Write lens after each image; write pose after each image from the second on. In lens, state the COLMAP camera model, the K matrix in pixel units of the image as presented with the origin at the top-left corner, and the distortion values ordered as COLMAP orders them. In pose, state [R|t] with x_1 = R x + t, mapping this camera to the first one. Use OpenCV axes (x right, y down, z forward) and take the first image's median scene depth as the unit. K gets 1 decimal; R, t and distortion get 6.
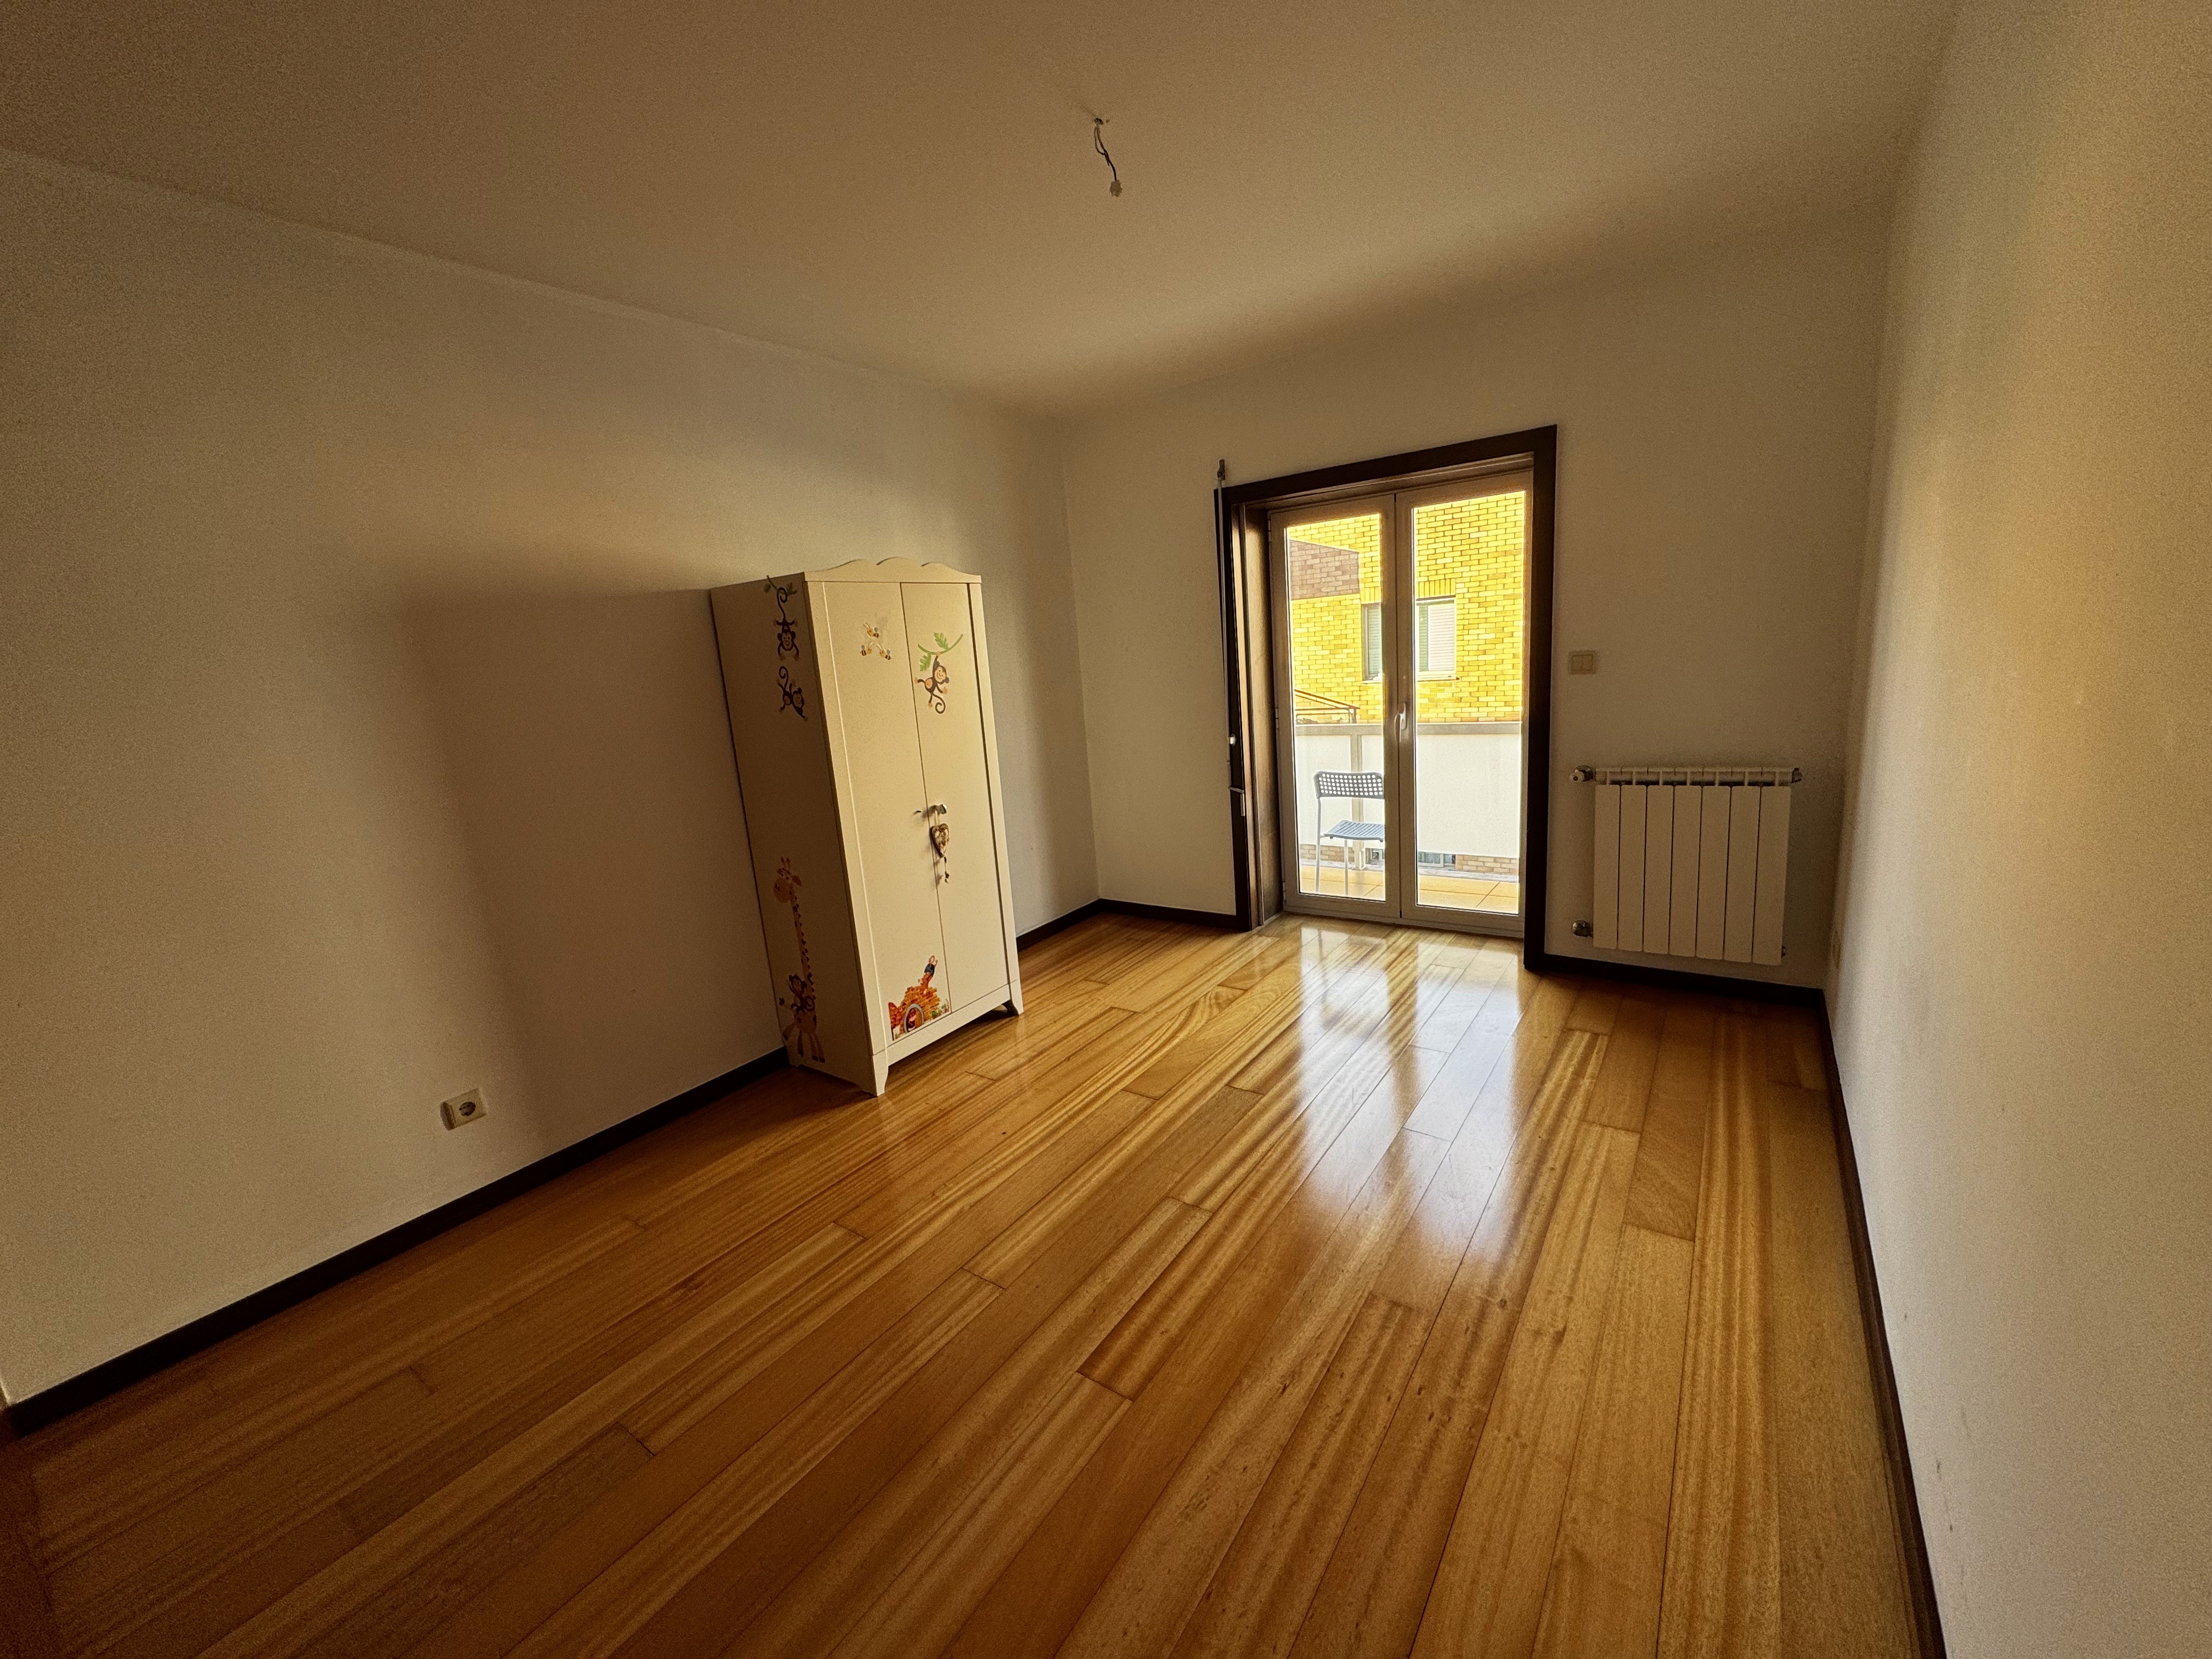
lens RADIAL K [[890.0, 0, 1108.8], [0, 890.0, 816.1], [0, 0, 1]] dist [0.002188, 0.000131]
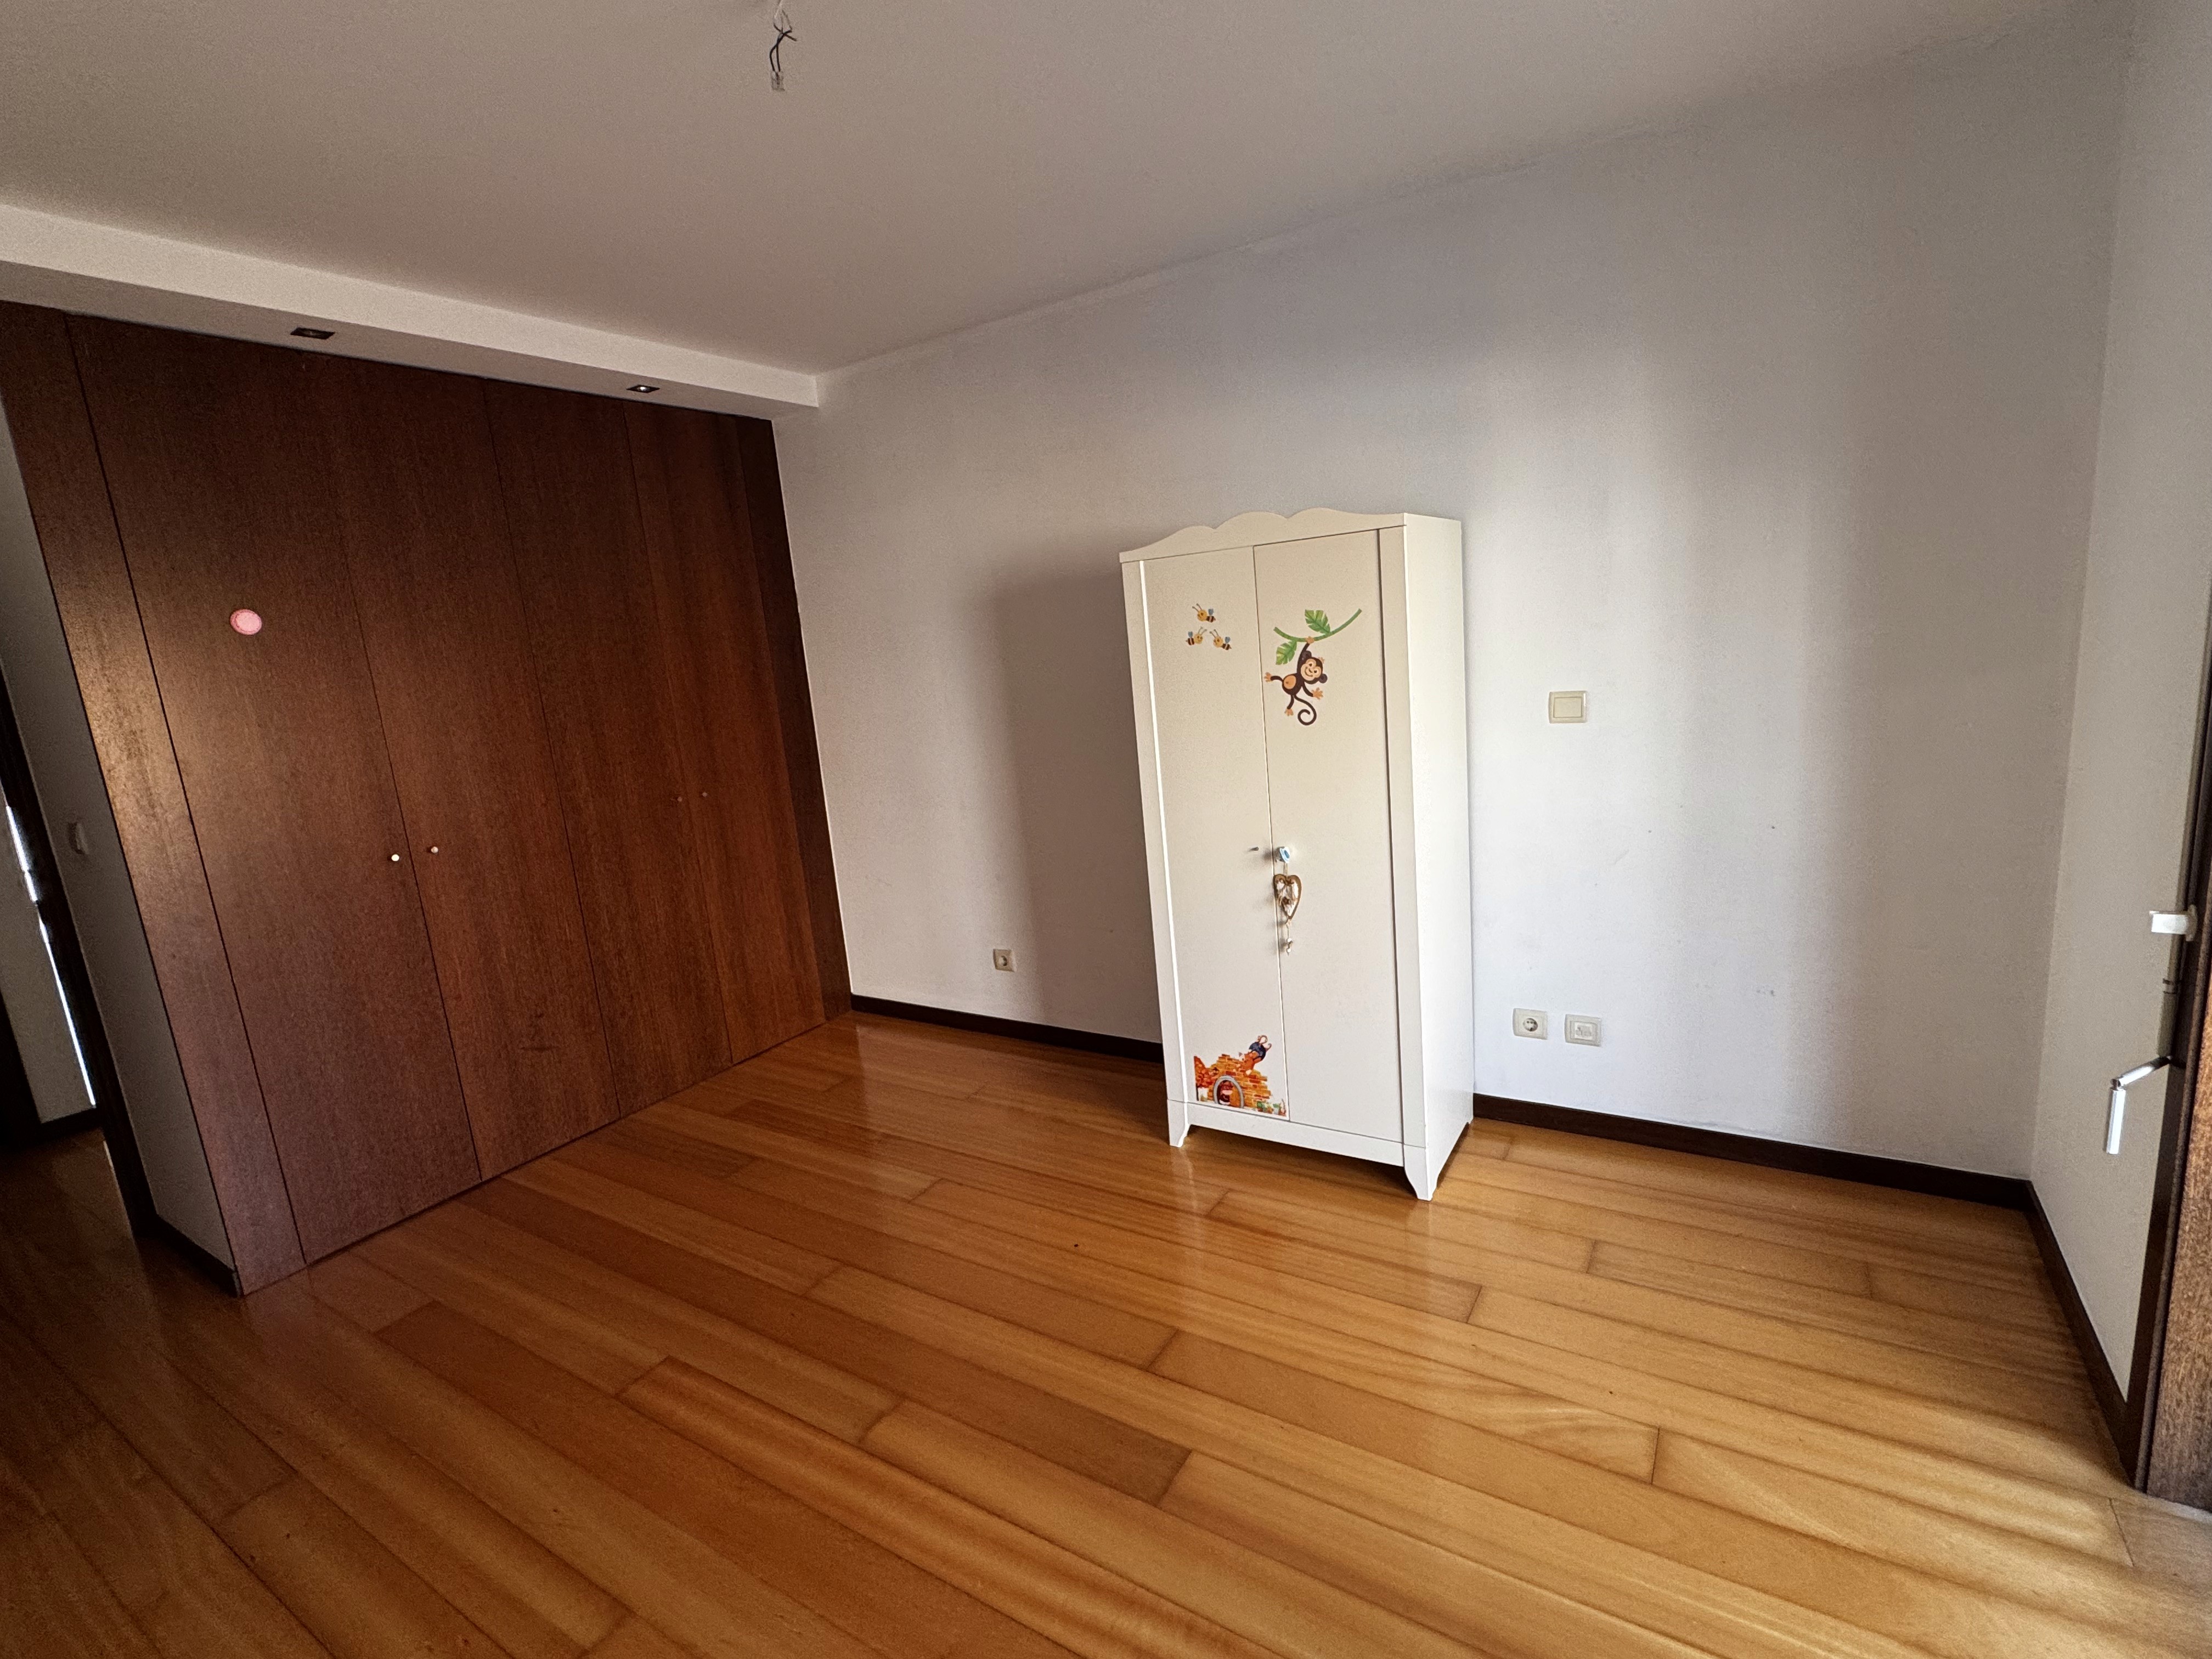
lens RADIAL K [[1029.2, 0, 1107.7], [0, 1029.2, 833.4], [0, 0, 1]] dist [-0.005126, -0.000132]
pose [[0.065231, 0.260640, -0.963230, 0.615066], [-0.111182, 0.961174, 0.252555, -0.223981], [0.991657, 0.090620, 0.091677, 0.787403]]
